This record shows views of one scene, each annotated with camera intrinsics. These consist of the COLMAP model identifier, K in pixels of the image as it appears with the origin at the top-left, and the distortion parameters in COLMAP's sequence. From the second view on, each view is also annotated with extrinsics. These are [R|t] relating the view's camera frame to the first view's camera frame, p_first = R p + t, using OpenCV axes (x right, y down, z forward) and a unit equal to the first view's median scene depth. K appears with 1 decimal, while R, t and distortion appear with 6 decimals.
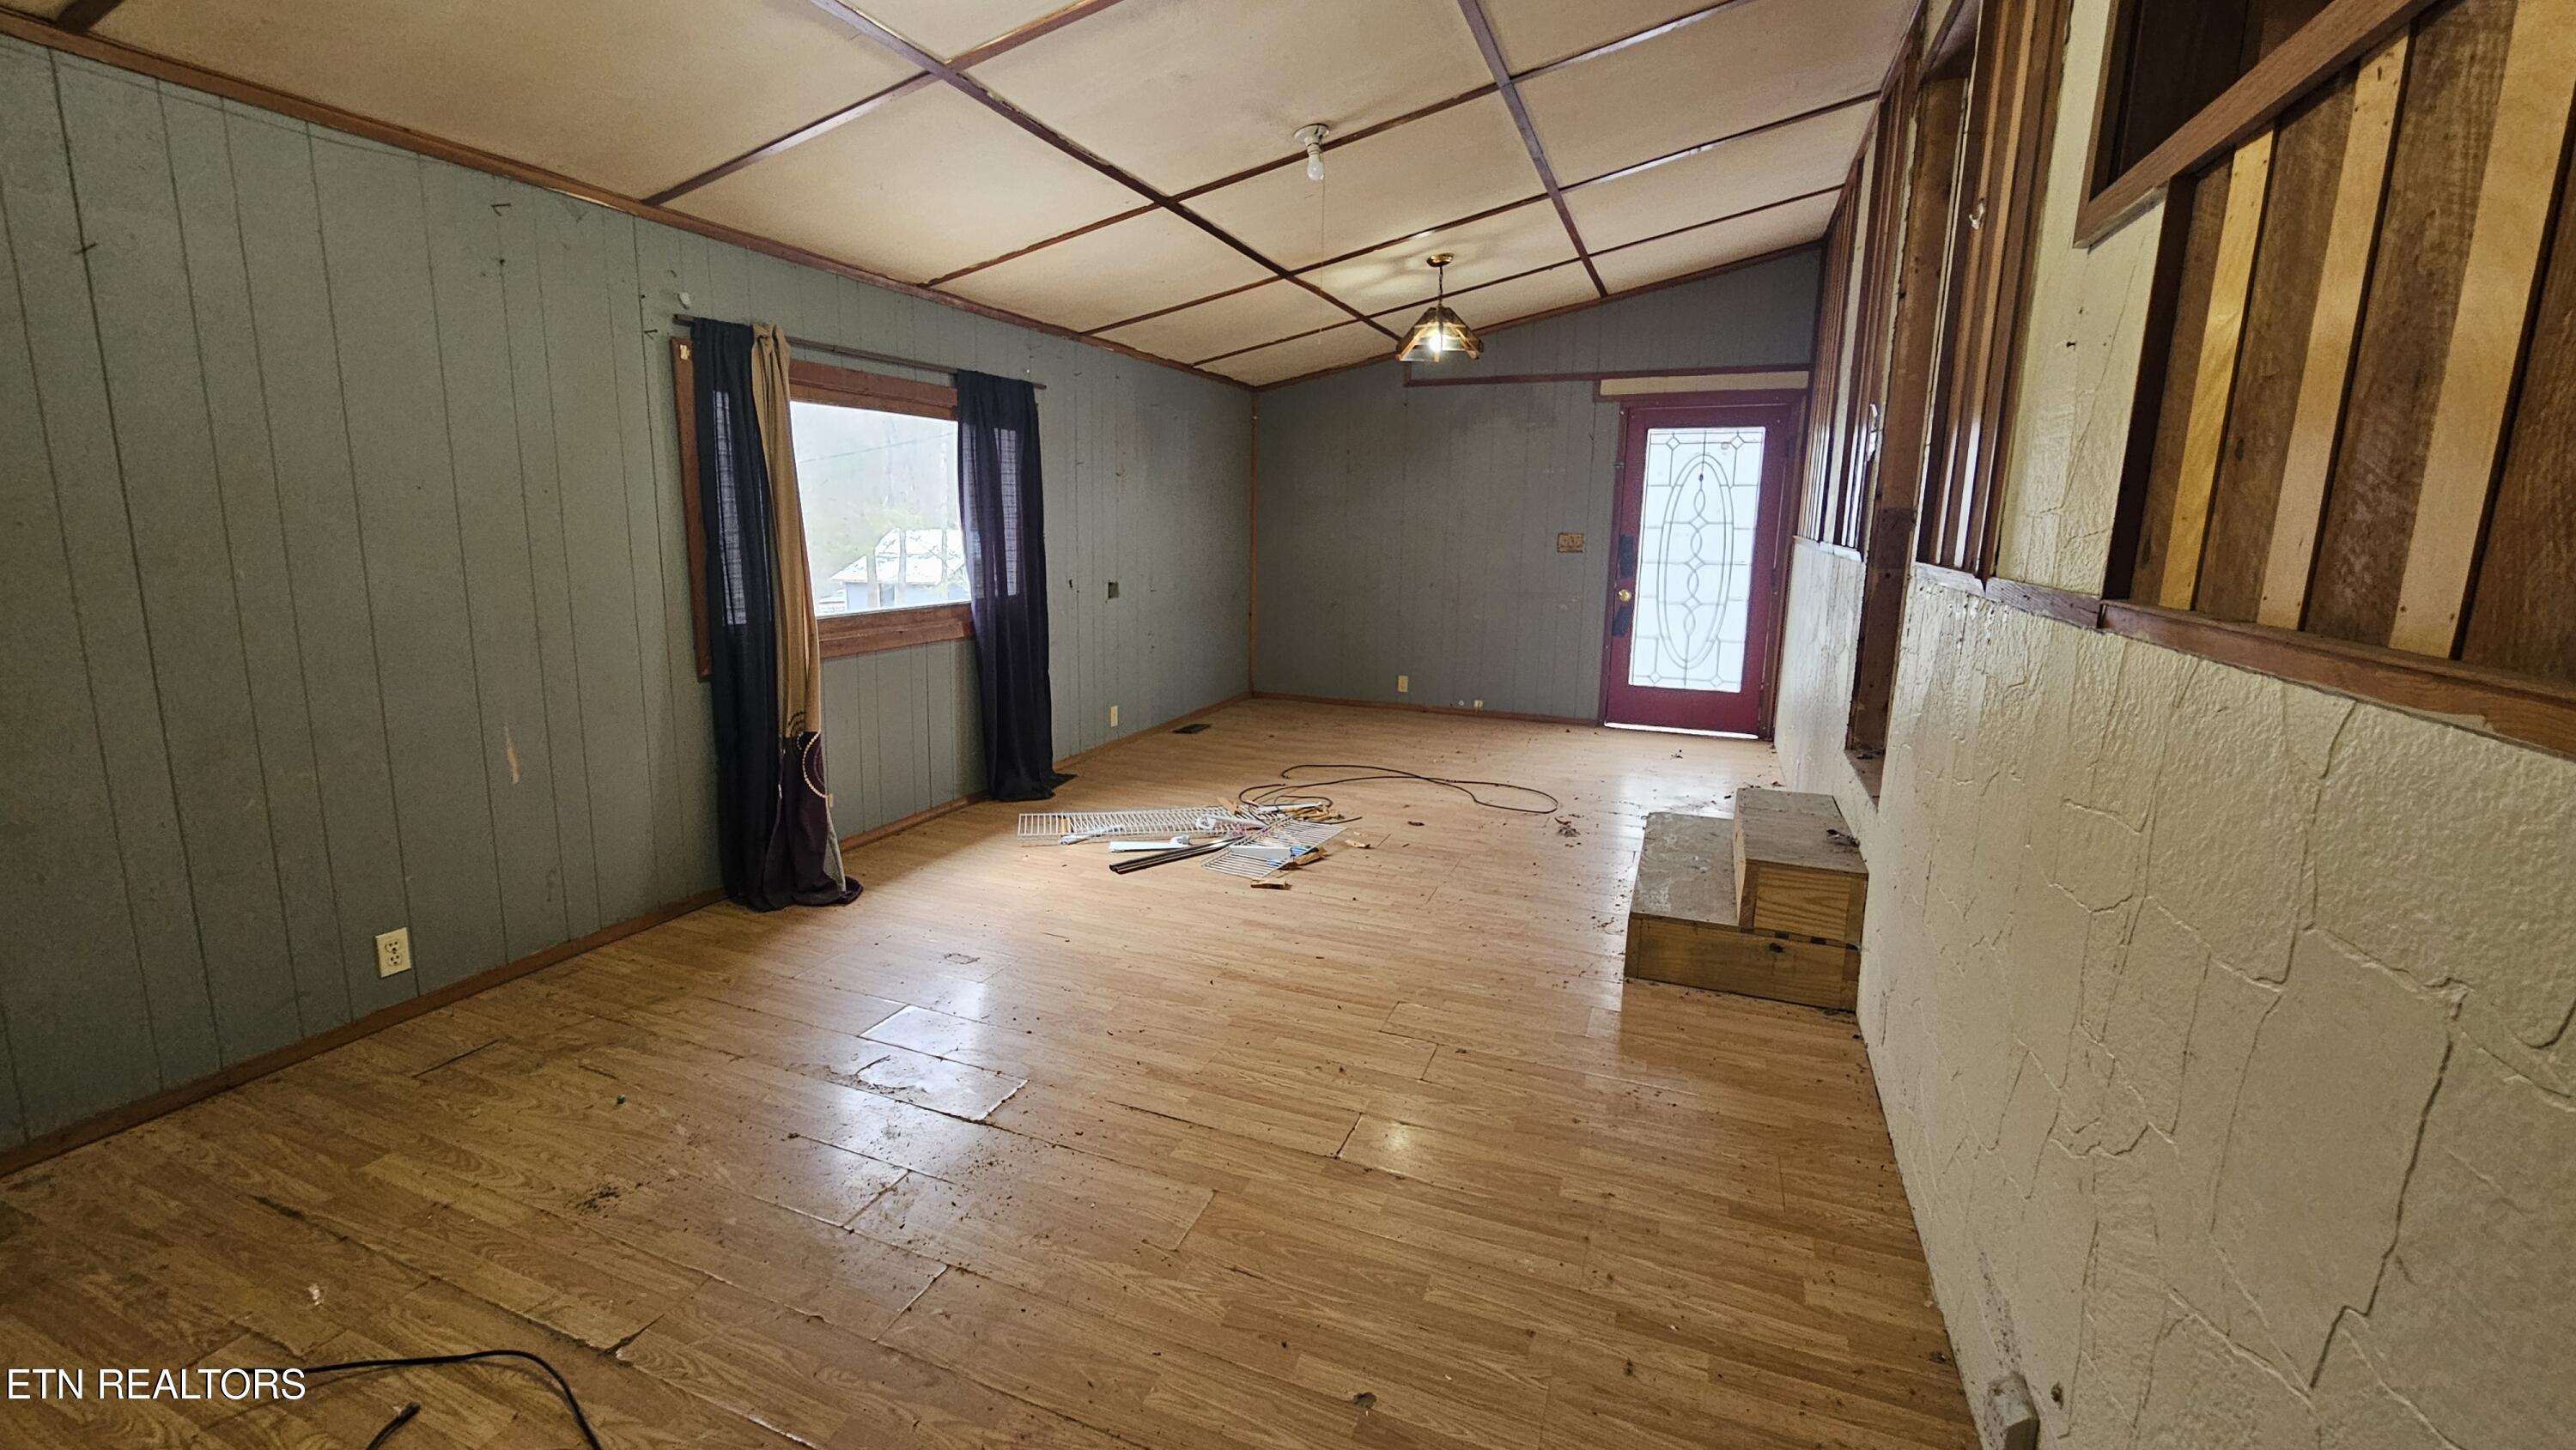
lens RADIAL K [[1053.3, 0, 1263.4], [0, 1053.3, 709.3], [0, 0, 1]] dist [0.000943, -0.001180]
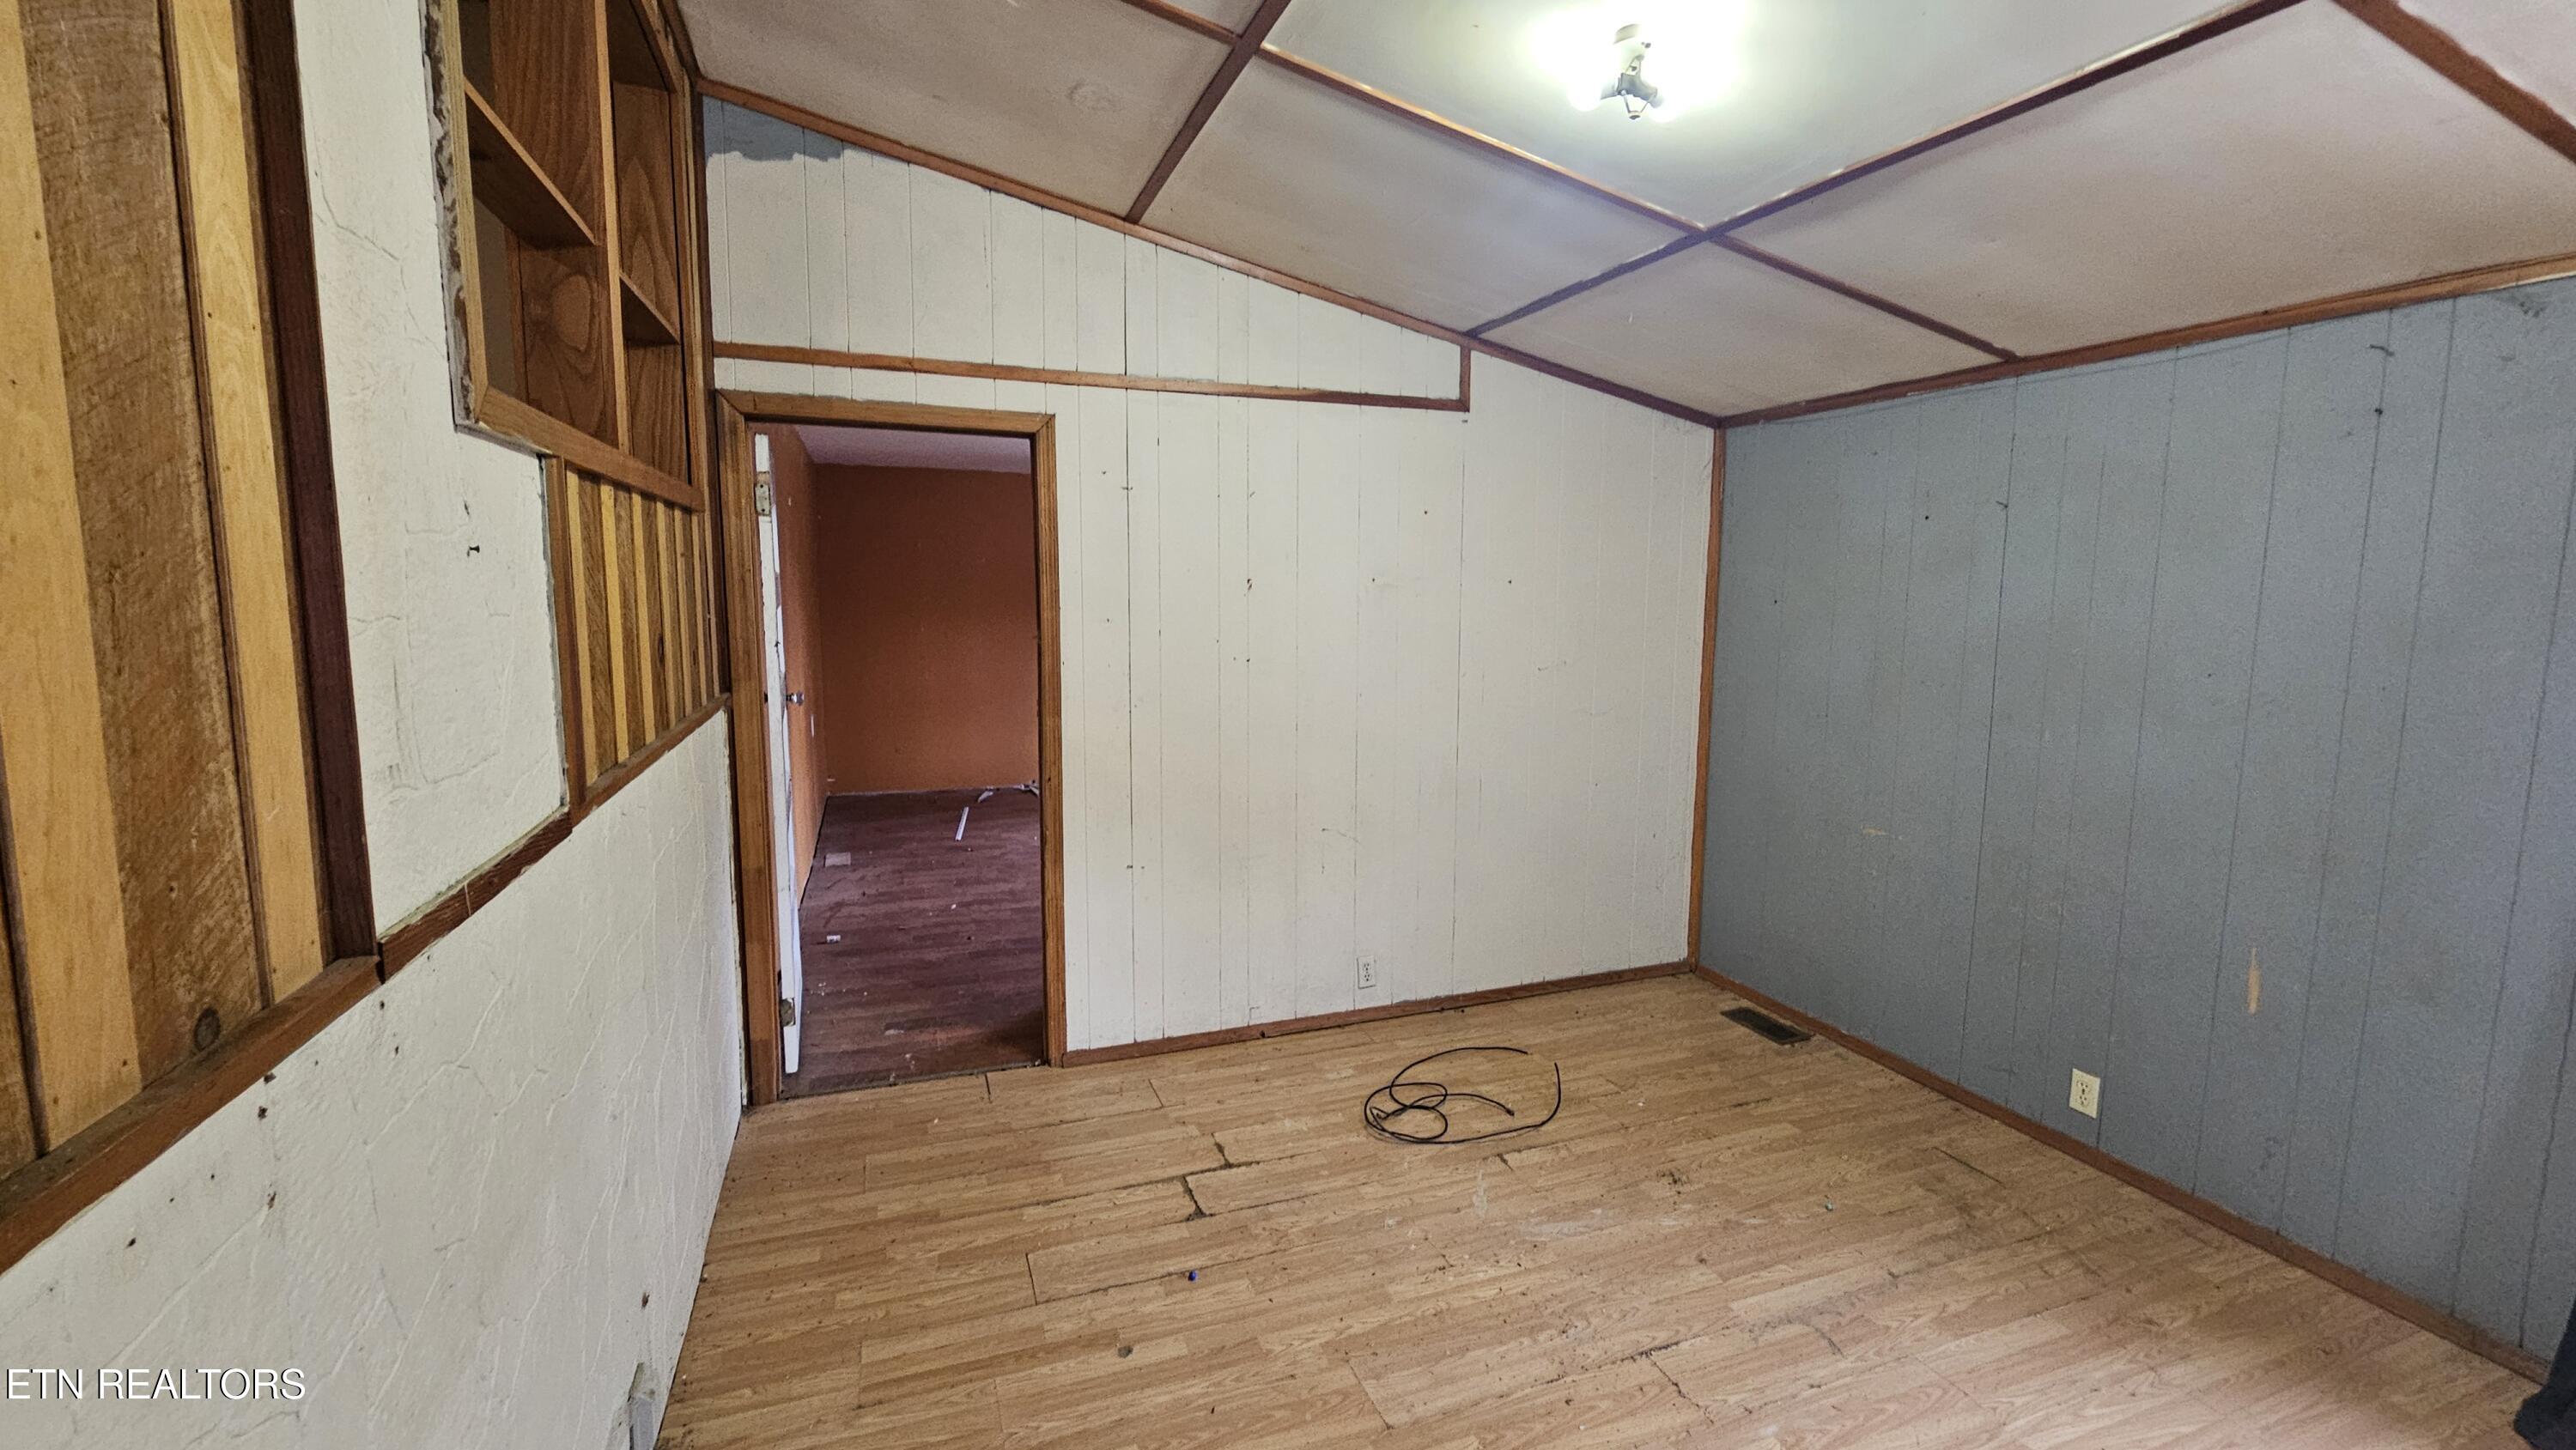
lens RADIAL K [[1053.3, 0, 1274.1], [0, 1053.3, 712.0], [0, 0, 1]] dist [0.000943, -0.001180]
pose [[-0.735429, 0.059834, -0.674955, 0.615866], [-0.143038, 0.959939, 0.240951, -0.360213], [0.662333, 0.273746, -0.697408, 1.391986]]
